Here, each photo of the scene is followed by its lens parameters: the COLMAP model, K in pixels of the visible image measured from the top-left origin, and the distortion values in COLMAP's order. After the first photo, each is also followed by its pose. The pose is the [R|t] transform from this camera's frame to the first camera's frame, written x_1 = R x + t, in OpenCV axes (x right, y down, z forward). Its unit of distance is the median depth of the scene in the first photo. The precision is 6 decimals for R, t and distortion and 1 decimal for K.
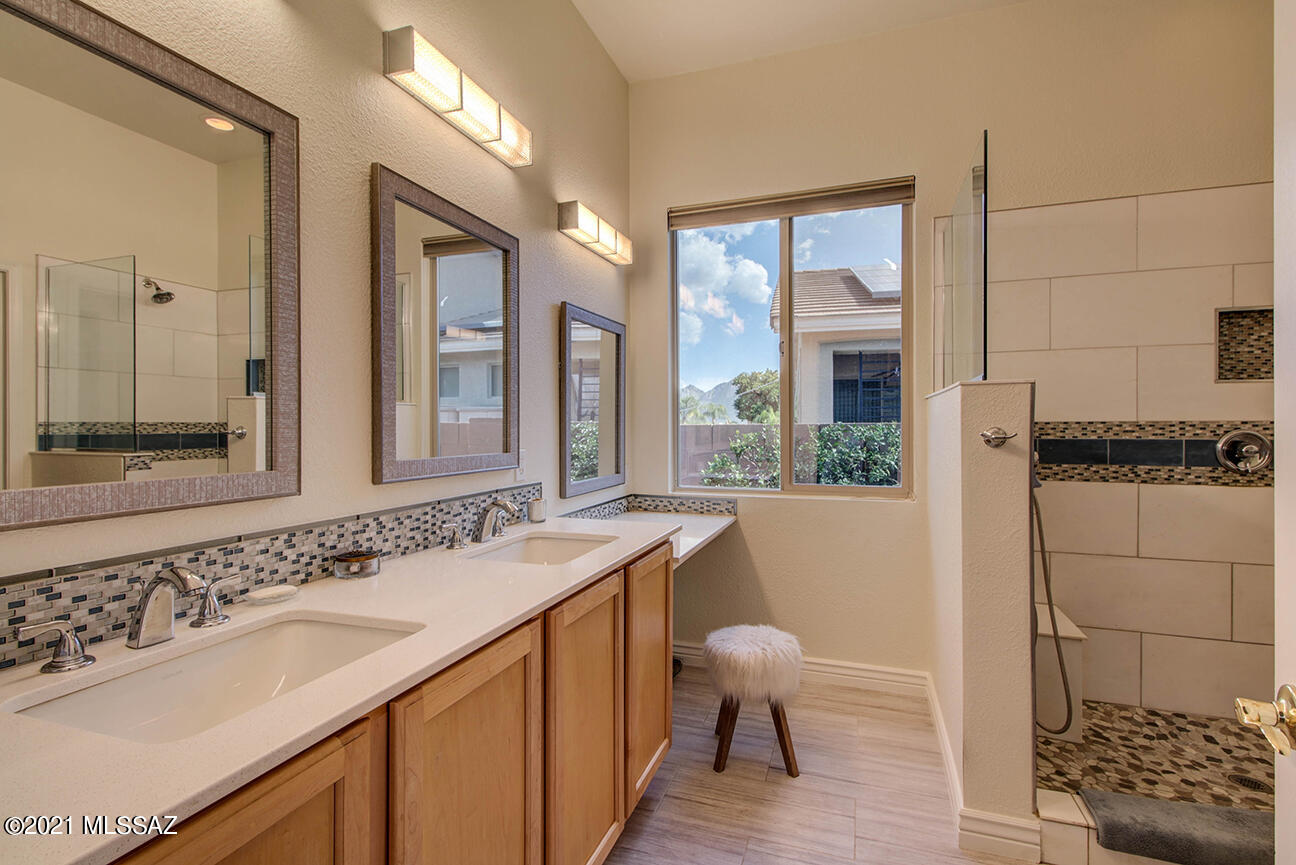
lens RADIAL K [[597.7, 0, 648.5], [0, 597.7, 431.3], [0, 0, 1]] dist [0.018583, -0.007955]
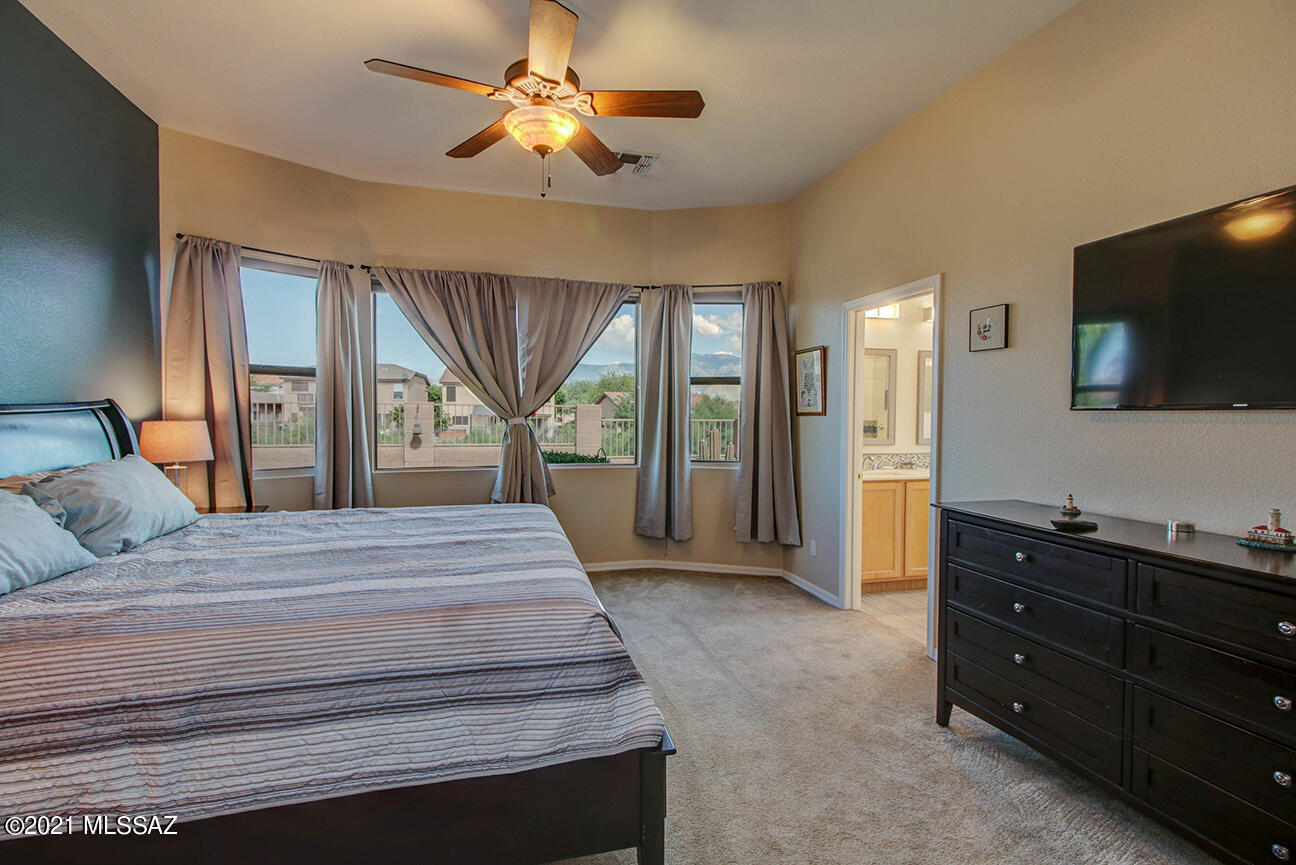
lens RADIAL K [[597.7, 0, 651.3], [0, 597.7, 431.6], [0, 0, 1]] dist [0.018583, -0.007955]
pose [[0.570255, 0.028020, -0.820989, 0.930167], [-0.011459, 0.999592, 0.026157, -0.036610], [0.821388, -0.005509, 0.570344, -1.370119]]
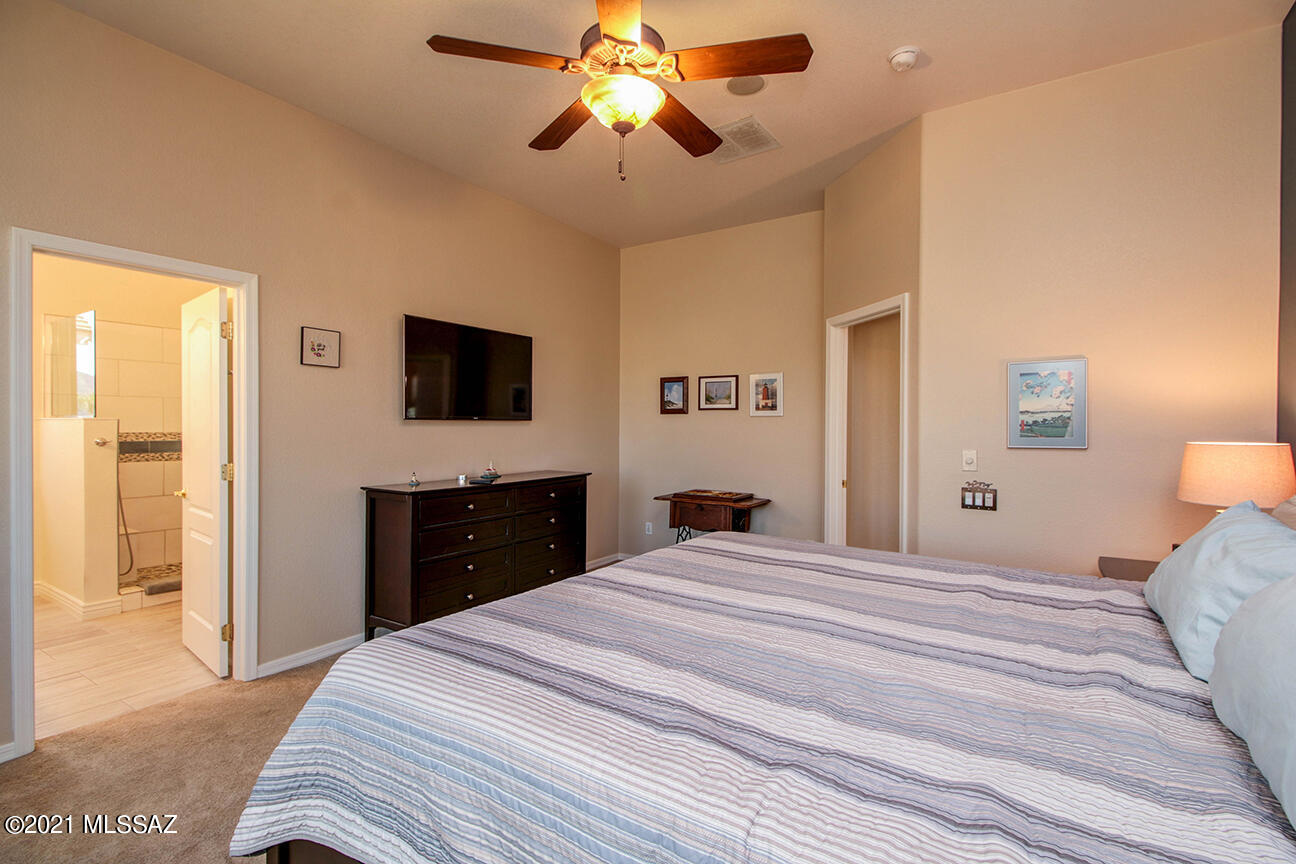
lens RADIAL K [[597.7, 0, 643.9], [0, 597.7, 427.7], [0, 0, 1]] dist [0.018583, -0.007955]
pose [[0.227712, -0.003167, 0.973723, -0.904917], [0.003118, 0.999992, 0.002523, -0.033498], [-0.973723, 0.002461, 0.227720, -1.175688]]
